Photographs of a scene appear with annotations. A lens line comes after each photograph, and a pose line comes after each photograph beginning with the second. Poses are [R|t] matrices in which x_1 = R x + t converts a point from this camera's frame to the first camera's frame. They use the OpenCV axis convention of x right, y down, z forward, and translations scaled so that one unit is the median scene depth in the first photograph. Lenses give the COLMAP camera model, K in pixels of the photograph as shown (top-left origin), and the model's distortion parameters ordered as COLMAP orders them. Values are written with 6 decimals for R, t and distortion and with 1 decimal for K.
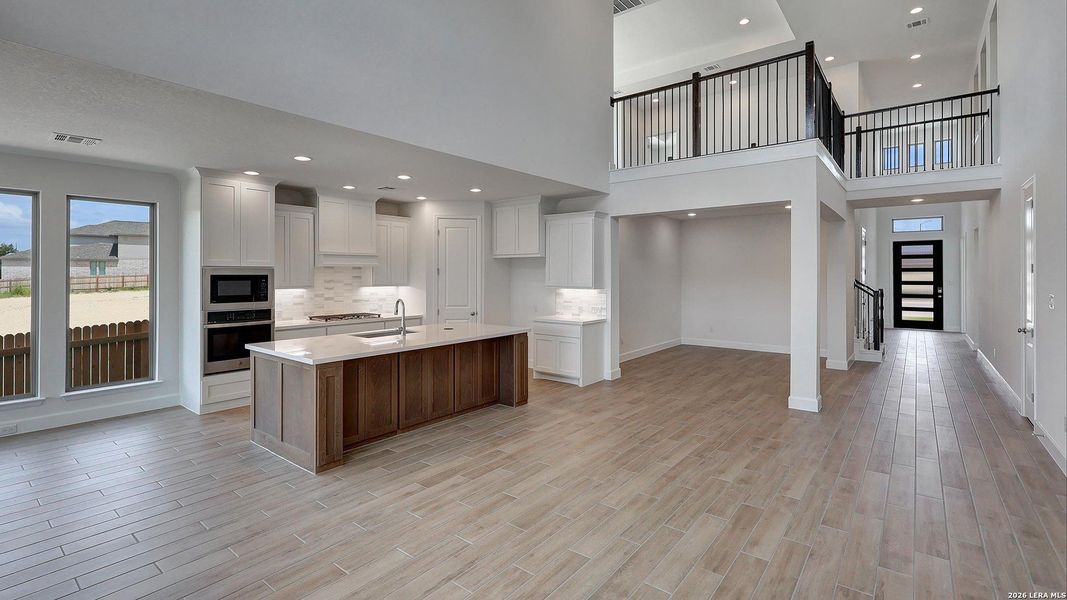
lens RADIAL K [[480.4, 0, 535.6], [0, 480.4, 281.0], [0, 0, 1]] dist [-0.011545, 0.000198]
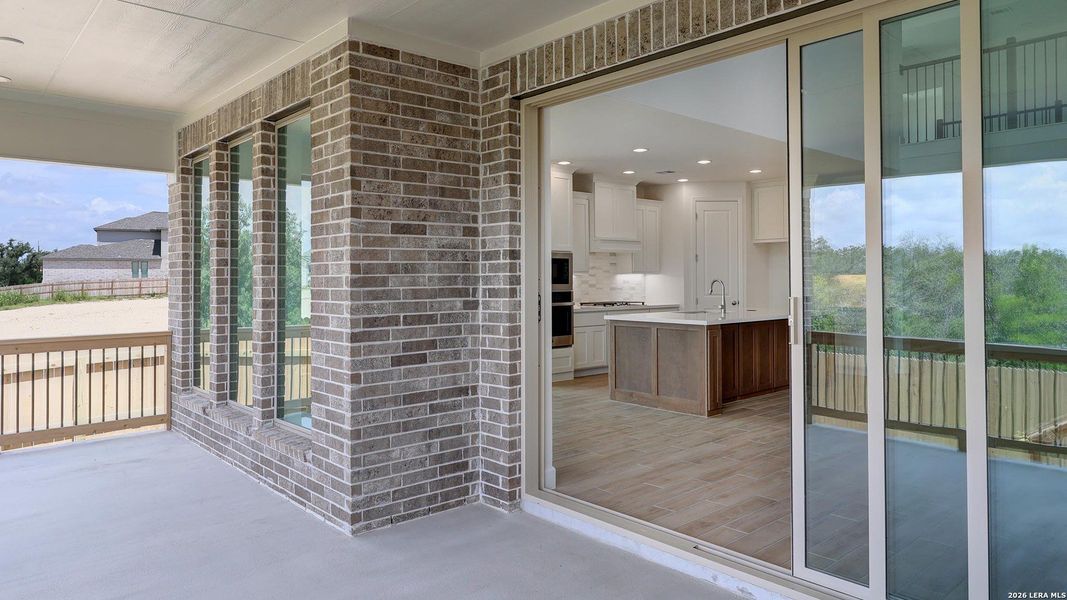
lens RADIAL K [[690.9, 0, 533.2], [0, 690.9, 273.3], [0, 0, 1]] dist [-0.002901, -0.000567]
pose [[0.985295, -0.005934, -0.170758, -0.306901], [0.002385, 0.999777, -0.020984, 0.040826], [0.170844, 0.020269, 0.985090, -0.406103]]
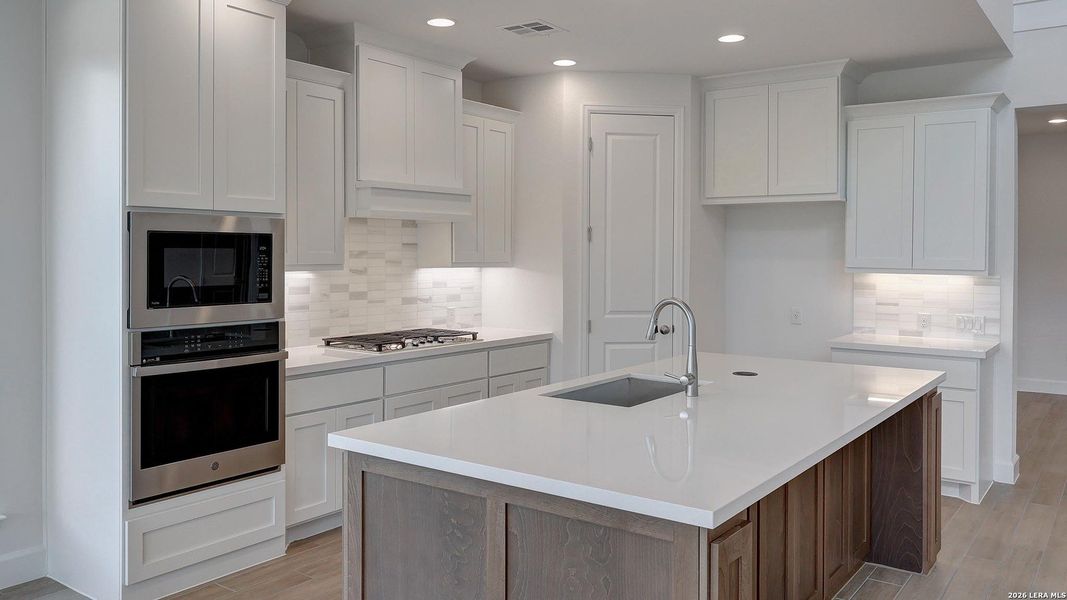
lens RADIAL K [[836.6, 0, 533.5], [0, 836.6, 270.3], [0, 0, 1]] dist [-0.004903, -0.003009]
pose [[0.999187, 0.004333, 0.040091, -0.304325], [-0.004661, 0.999957, 0.008073, 0.007994], [-0.040054, -0.008253, 0.999163, 0.256527]]
